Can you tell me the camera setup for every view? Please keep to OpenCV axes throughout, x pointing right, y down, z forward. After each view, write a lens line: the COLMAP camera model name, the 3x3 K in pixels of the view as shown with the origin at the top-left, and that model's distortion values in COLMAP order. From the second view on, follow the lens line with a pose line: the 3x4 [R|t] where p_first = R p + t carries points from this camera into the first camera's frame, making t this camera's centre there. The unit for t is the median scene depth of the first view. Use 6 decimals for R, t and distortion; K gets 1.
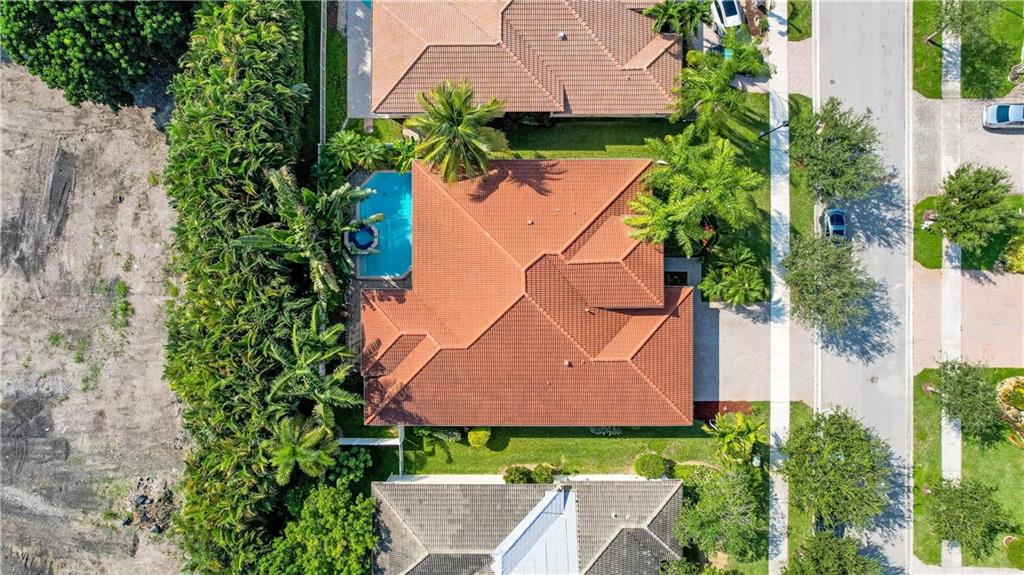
lens RADIAL K [[663.6, 0, 512.0], [0, 663.6, 287.5], [0, 0, 1]] dist [0.000607, 0.000139]
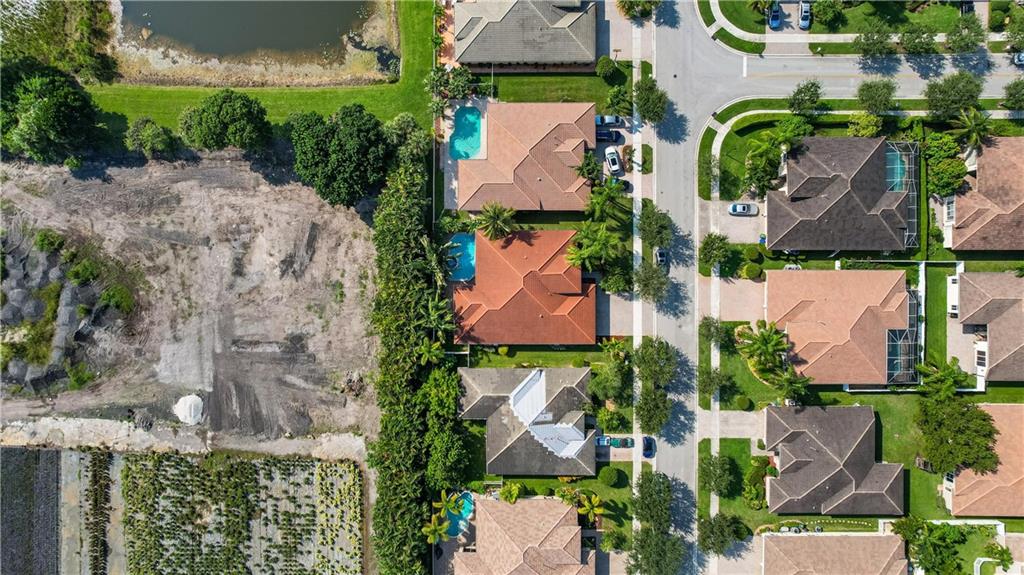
lens RADIAL K [[663.6, 0, 512.0], [0, 663.6, 287.5], [0, 0, 1]] dist [0.000607, 0.000139]
pose [[0.999995, 0.001780, -0.002778, -0.013127], [-0.001805, 0.999959, -0.008854, 0.029101], [0.002763, 0.008859, 0.999957, -1.241624]]
